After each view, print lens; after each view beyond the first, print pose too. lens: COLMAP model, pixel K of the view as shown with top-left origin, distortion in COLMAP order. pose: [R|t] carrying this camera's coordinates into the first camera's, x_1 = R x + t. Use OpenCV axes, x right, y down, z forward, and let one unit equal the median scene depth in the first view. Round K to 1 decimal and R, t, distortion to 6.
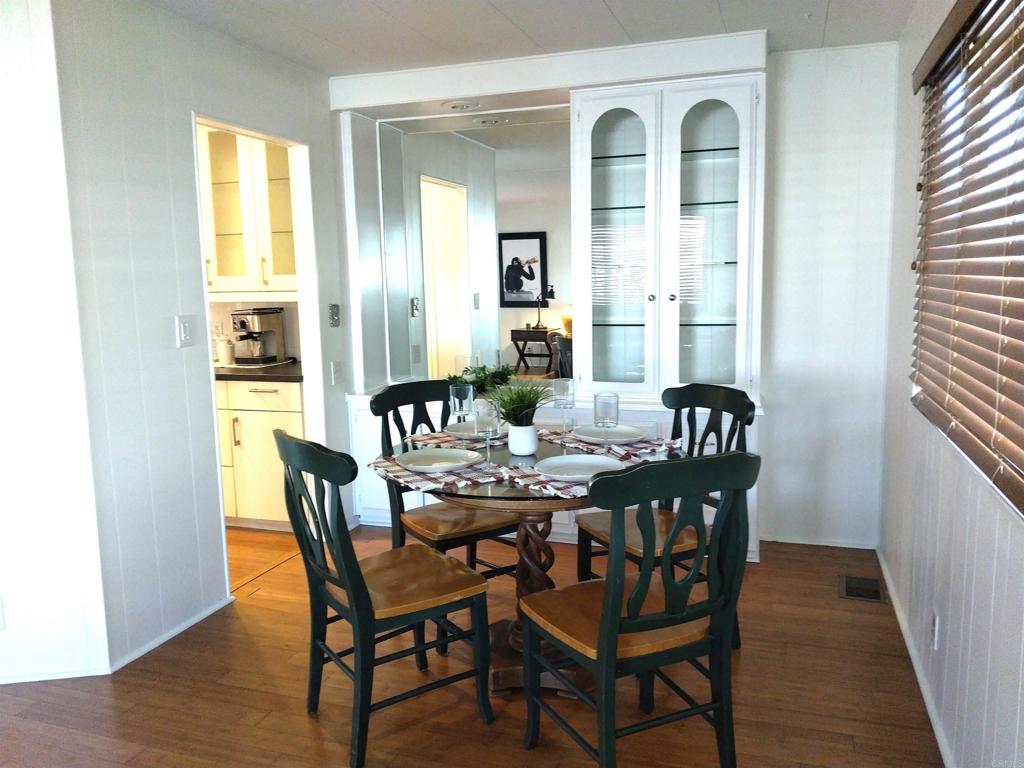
lens RADIAL K [[780.0, 0, 512.5], [0, 780.0, 384.0], [0, 0, 1]] dist [0.028541, -0.073745]
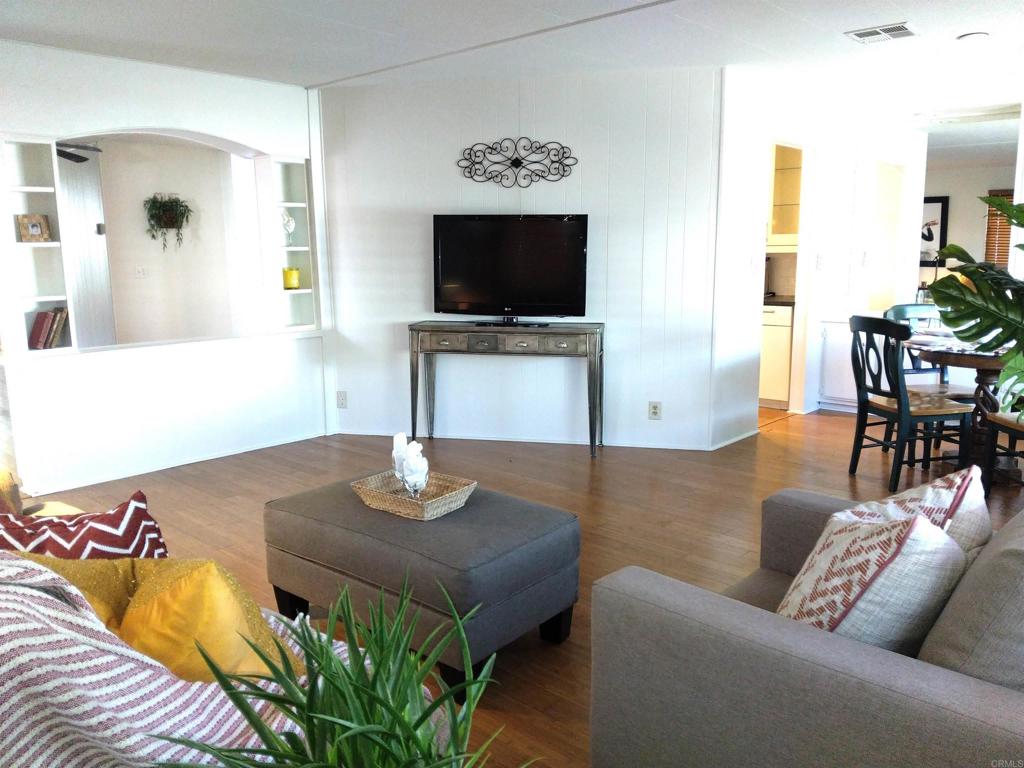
lens RADIAL K [[780.0, 0, 511.4], [0, 780.0, 382.0], [0, 0, 1]] dist [0.028541, -0.073745]
pose [[0.916030, 0.083527, -0.392317, -0.066776], [-0.065235, 0.996079, 0.059755, 0.035278], [0.395770, -0.029144, 0.917887, -0.235747]]
